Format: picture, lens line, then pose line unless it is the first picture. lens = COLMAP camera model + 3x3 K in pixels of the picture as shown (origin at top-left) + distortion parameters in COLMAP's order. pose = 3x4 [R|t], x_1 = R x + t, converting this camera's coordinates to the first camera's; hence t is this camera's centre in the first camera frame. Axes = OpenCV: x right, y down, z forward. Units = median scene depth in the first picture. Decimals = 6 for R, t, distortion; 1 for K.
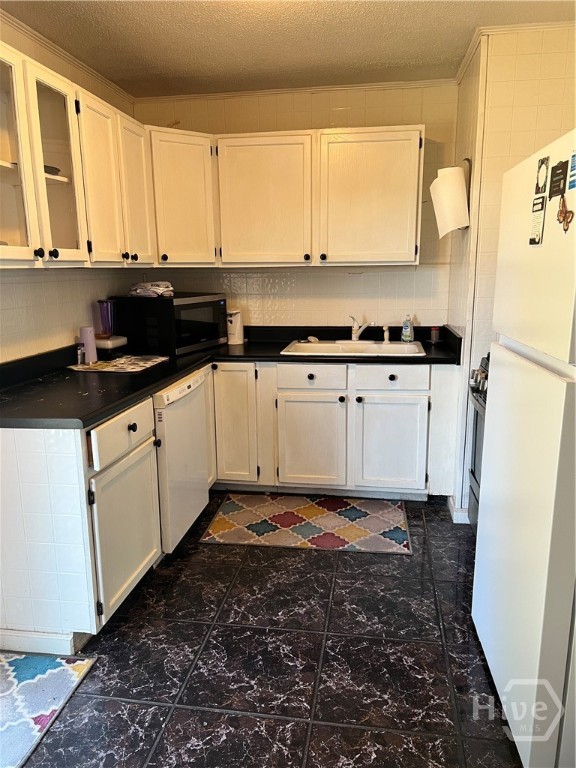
lens RADIAL K [[581.7, 0, 290.7], [0, 581.7, 390.4], [0, 0, 1]] dist [0.068420, -0.071757]
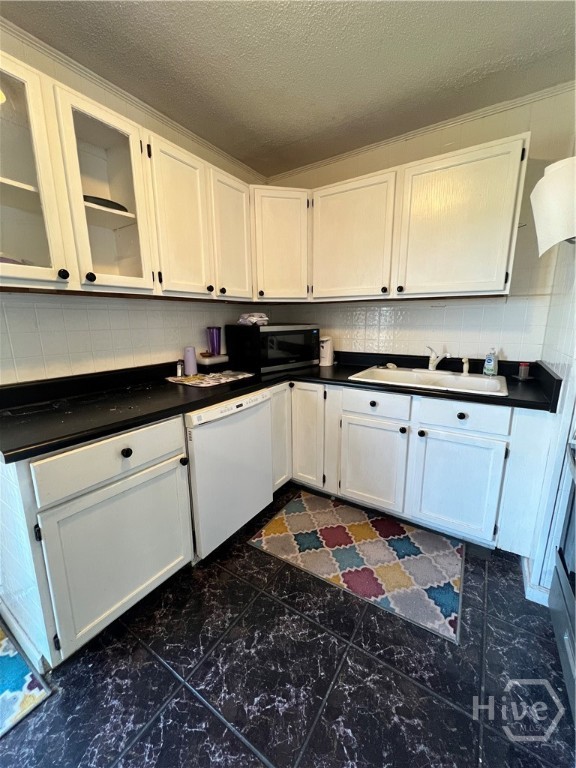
lens RADIAL K [[308.3, 0, 290.3], [0, 308.3, 381.6], [0, 0, 1]] dist [-0.005429, 0.002145]
pose [[0.911076, 0.086619, -0.403034, 0.119729], [-0.087386, 0.996037, 0.016527, -0.060026], [0.402869, 0.020162, 0.915036, 0.450821]]
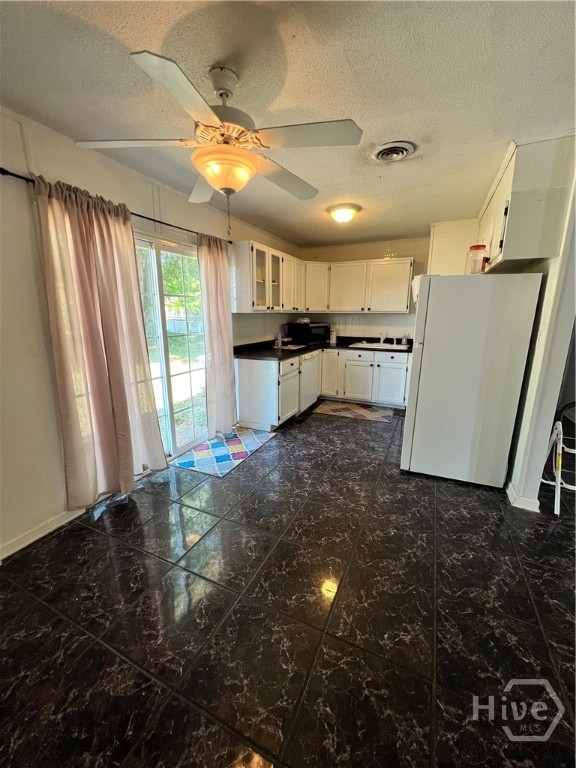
lens RADIAL K [[308.3, 0, 288.3], [0, 308.3, 383.9], [0, 0, 1]] dist [-0.005429, 0.002145]
pose [[0.960469, 0.074753, -0.268162, 0.108493], [-0.069210, 0.997149, 0.030075, 0.083352], [0.269645, -0.010327, 0.962904, -0.406762]]
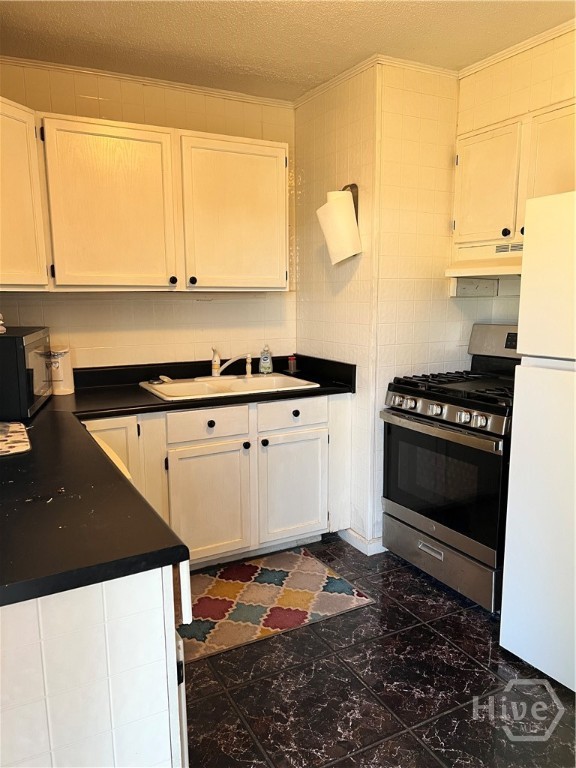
lens RADIAL K [[581.7, 0, 293.2], [0, 581.7, 388.3], [0, 0, 1]] dist [0.068420, -0.071757]
pose [[0.799117, -0.090915, 0.594262, -0.361958], [0.124053, 0.992162, -0.015027, -0.047535], [-0.588237, 0.085728, 0.804131, 0.272229]]
